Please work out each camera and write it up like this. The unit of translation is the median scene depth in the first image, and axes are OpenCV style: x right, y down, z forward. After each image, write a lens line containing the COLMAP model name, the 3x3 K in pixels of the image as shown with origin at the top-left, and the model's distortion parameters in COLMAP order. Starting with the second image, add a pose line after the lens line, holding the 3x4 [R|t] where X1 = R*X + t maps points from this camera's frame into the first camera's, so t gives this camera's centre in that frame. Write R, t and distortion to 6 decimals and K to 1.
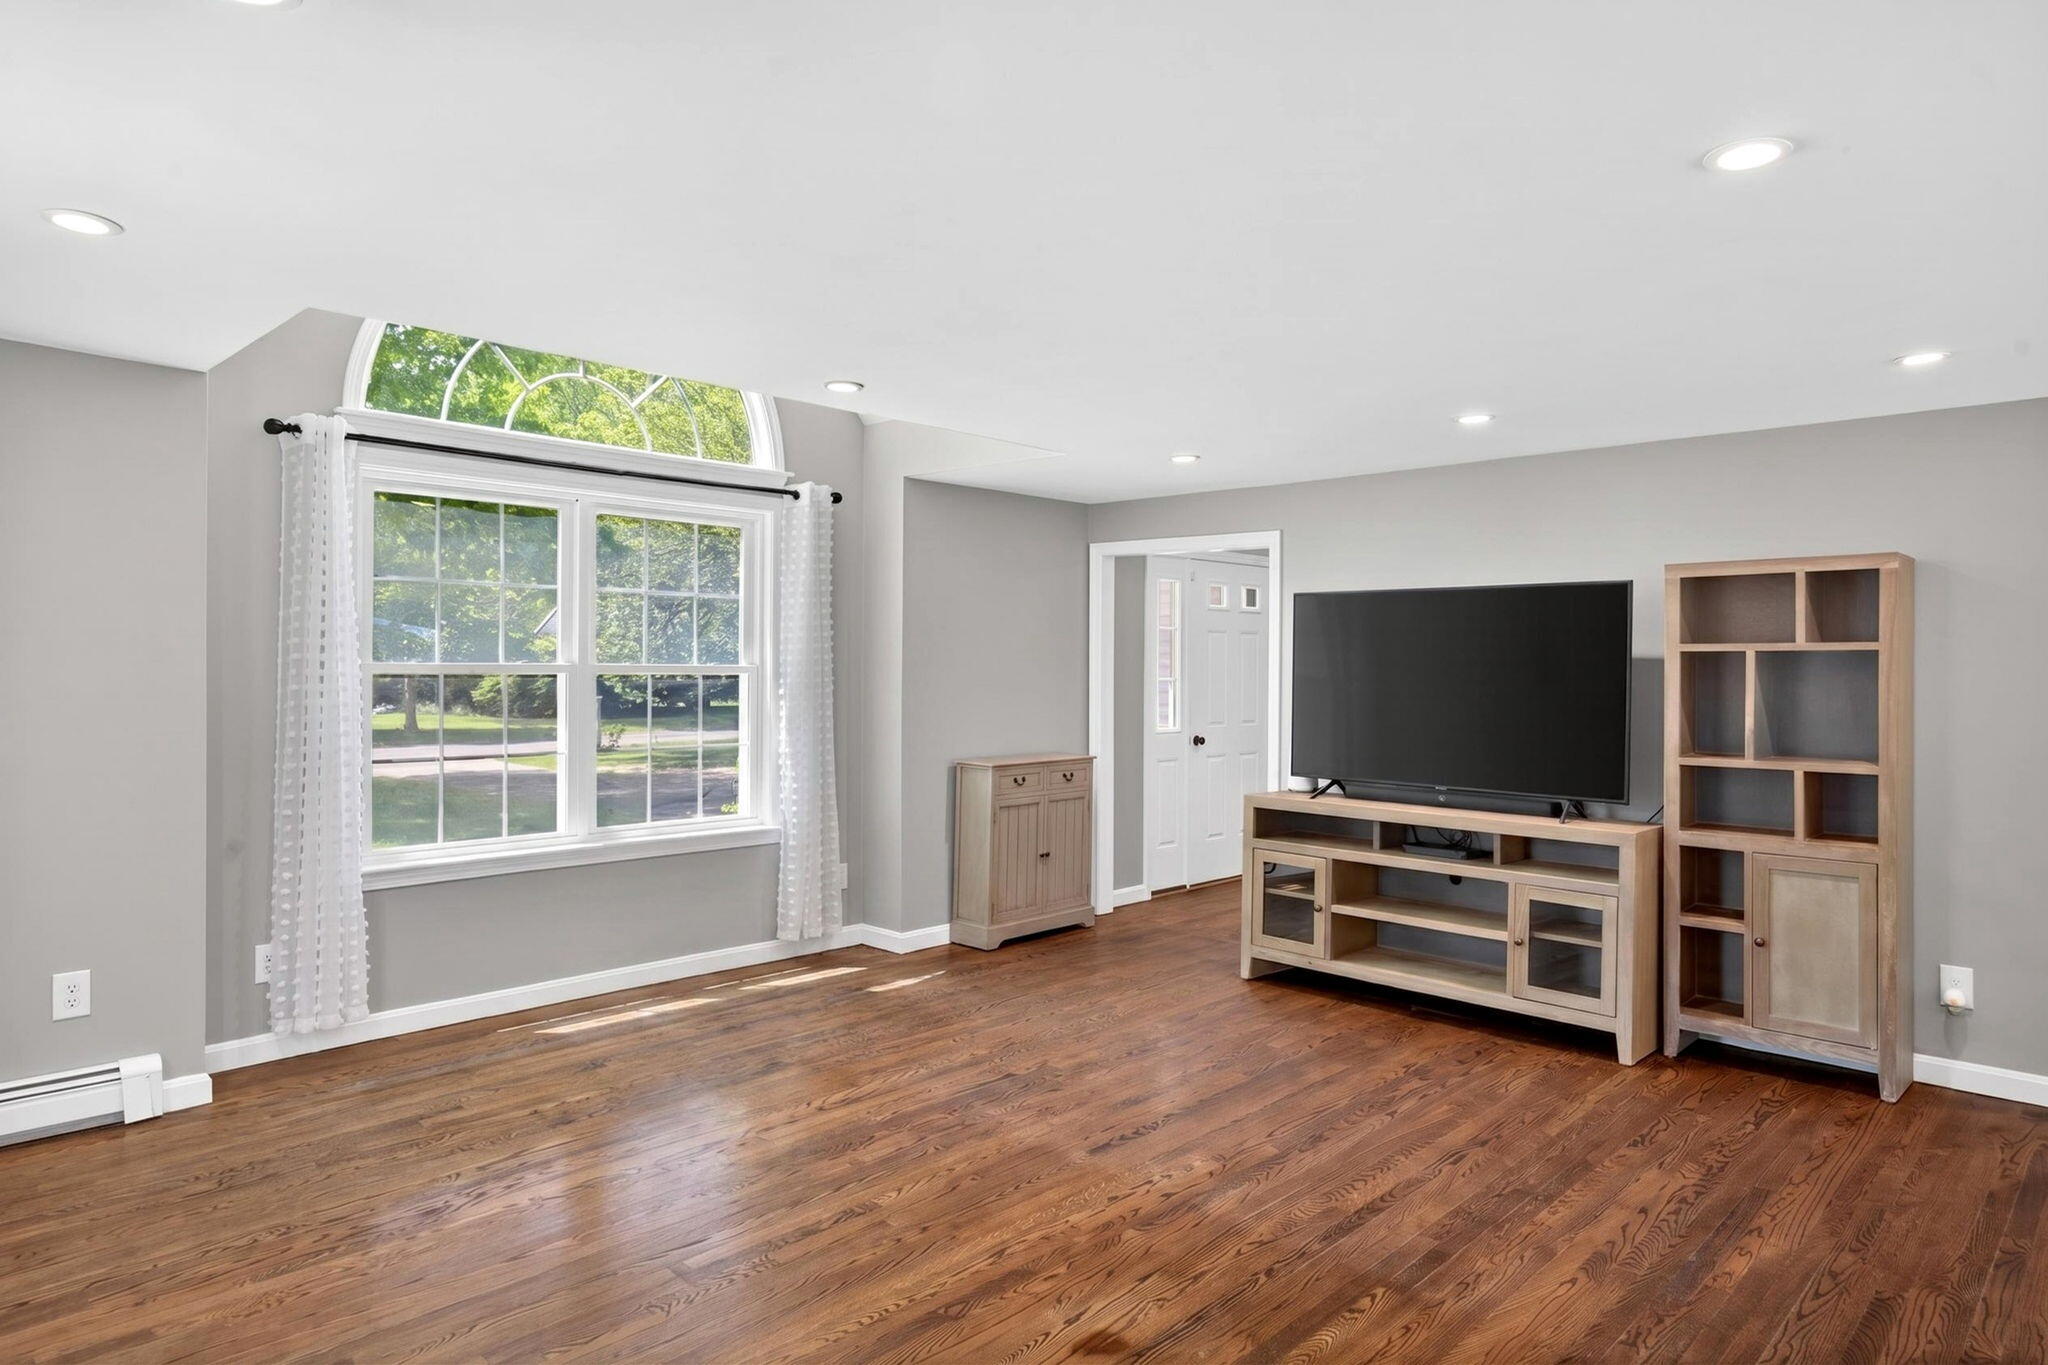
lens RADIAL K [[1222.9, 0, 1022.2], [0, 1222.9, 652.7], [0, 0, 1]] dist [0.005695, 0.002624]
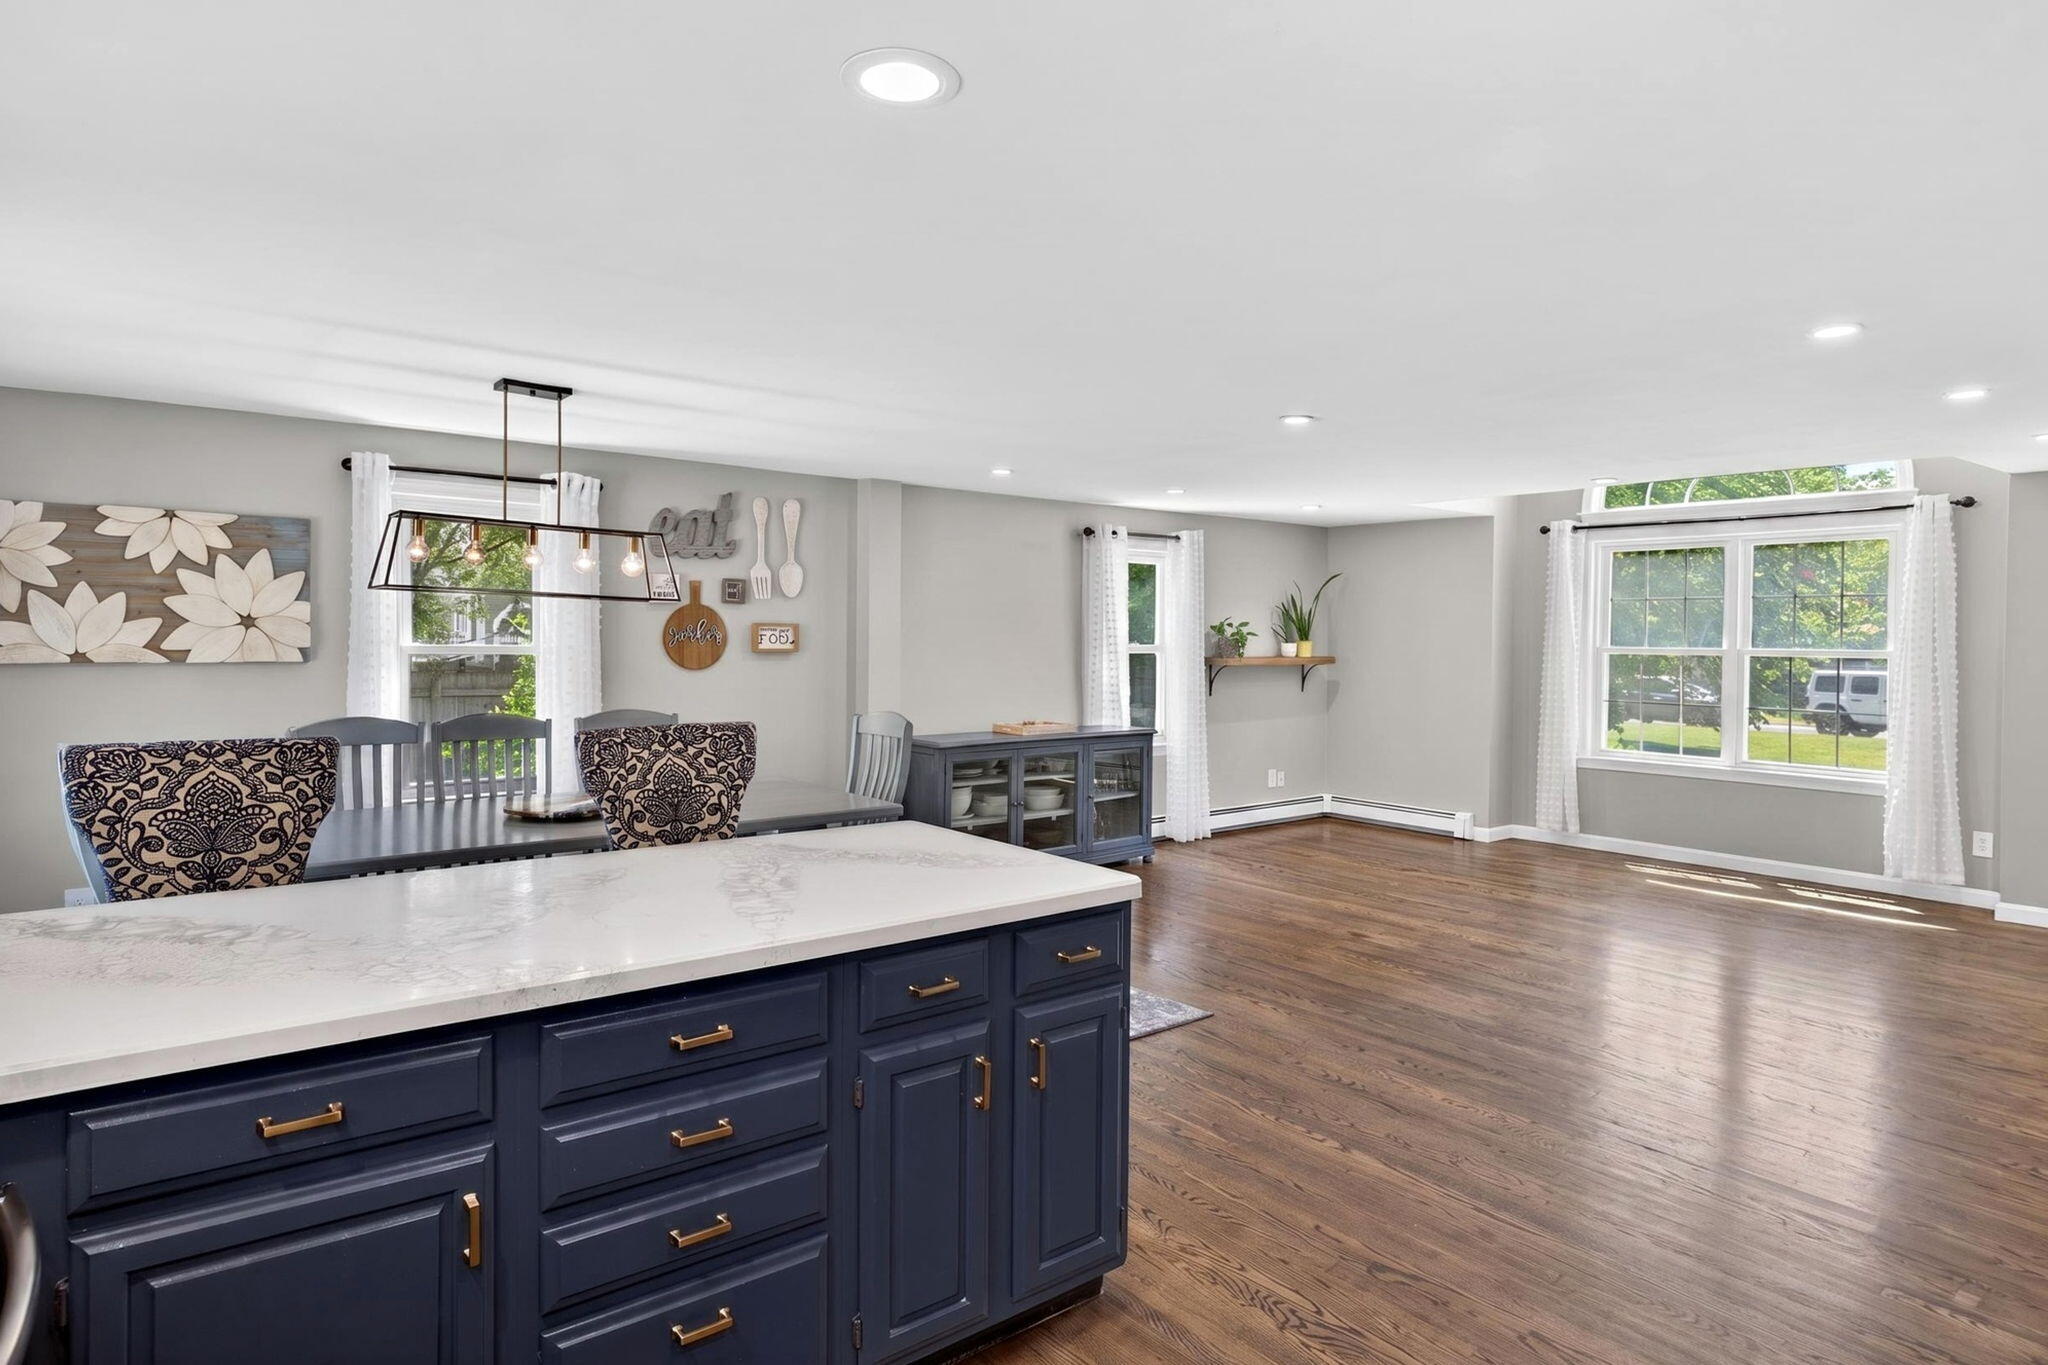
lens RADIAL K [[1172.2, 0, 1025.5], [0, 1172.2, 653.4], [0, 0, 1]] dist [-0.008728, -0.001646]
pose [[-0.124405, 0.006254, -0.992212, 1.435992], [-0.002127, 0.999976, 0.006569, 0.007733], [0.992229, 0.002927, -0.124388, 0.397638]]
